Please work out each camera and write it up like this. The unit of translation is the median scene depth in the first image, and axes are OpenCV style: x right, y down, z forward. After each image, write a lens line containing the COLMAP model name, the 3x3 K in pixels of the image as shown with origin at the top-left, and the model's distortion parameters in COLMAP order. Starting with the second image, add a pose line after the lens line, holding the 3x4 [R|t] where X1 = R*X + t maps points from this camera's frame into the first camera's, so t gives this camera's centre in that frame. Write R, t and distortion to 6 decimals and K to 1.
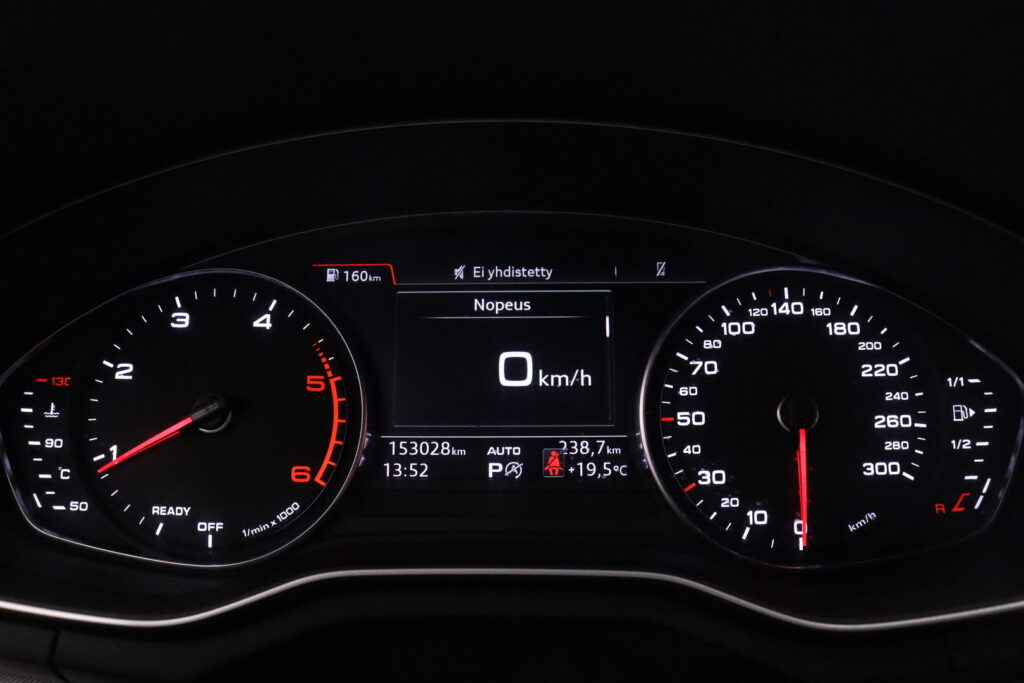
lens RADIAL K [[843.7, 0, 508.9], [0, 843.7, 323.3], [0, 0, 1]] dist [-0.153744, 0.066304]
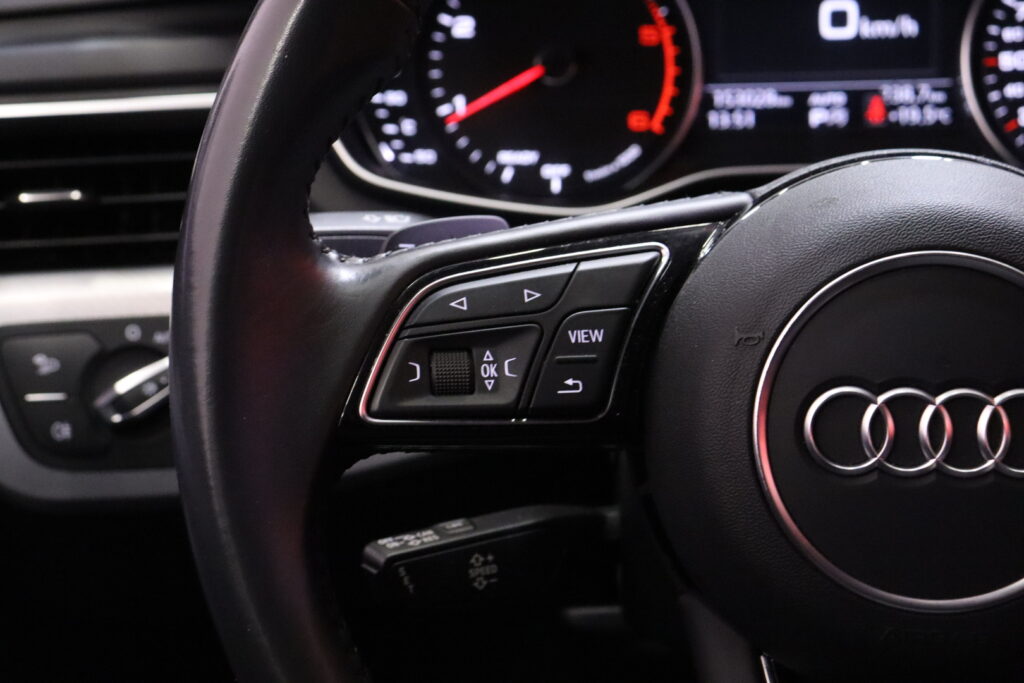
lens RADIAL K [[2413.7, 0, 505.7], [0, 2413.7, 340.7], [0, 0, 1]] dist [0.367811, 0.000000]
pose [[0.999388, -0.005954, -0.034463, -0.313424], [0.010732, 0.990067, 0.140187, 0.021816], [0.033286, -0.140471, 0.989525, -2.113834]]
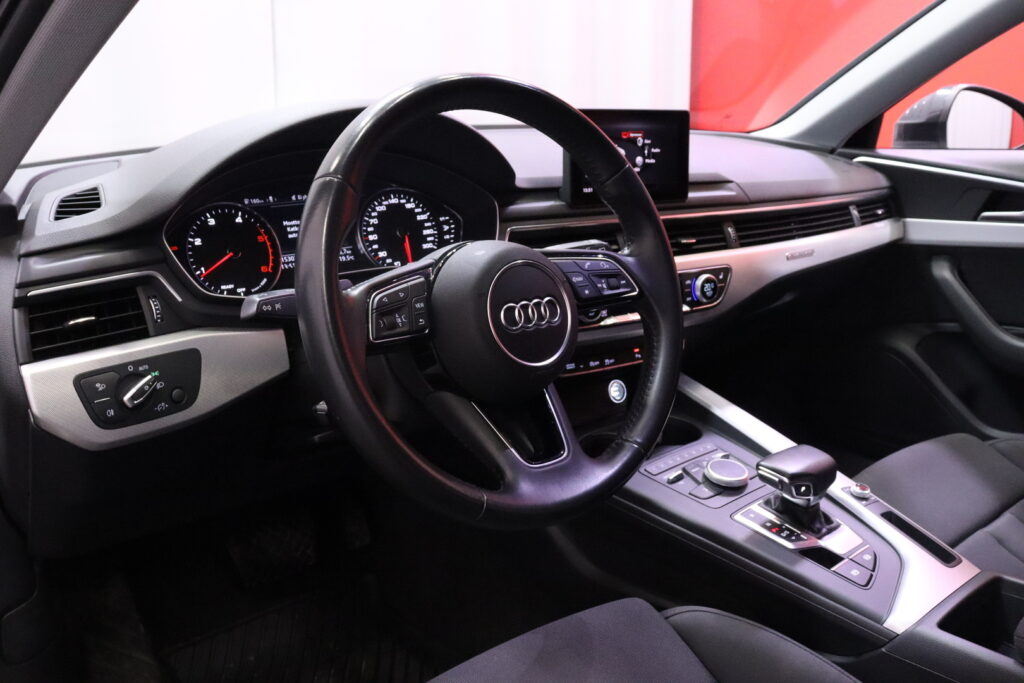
lens RADIAL K [[913.8, 0, 514.2], [0, 913.8, 342.9], [0, 0, 1]] dist [-0.143466, 0.000591]
pose [[0.749512, -0.166162, 0.640798, -1.661462], [0.114594, 0.985939, 0.121623, 0.150318], [-0.651997, -0.017727, 0.758015, -1.980035]]
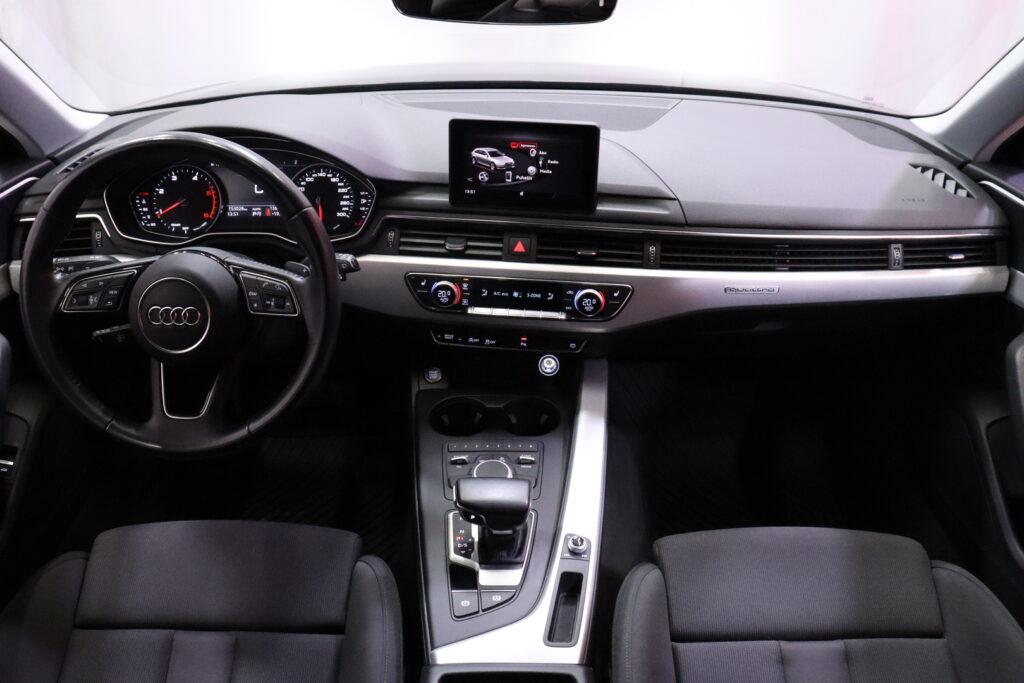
lens RADIAL K [[910.4, 0, 511.3], [0, 910.4, 337.6], [0, 0, 1]] dist [-0.118777, 0.008123]
pose [[0.999953, 0.004646, 0.008482, 1.236329], [-0.006944, 0.955363, 0.295352, -0.567482], [-0.006731, -0.295398, 0.955351, -3.464122]]
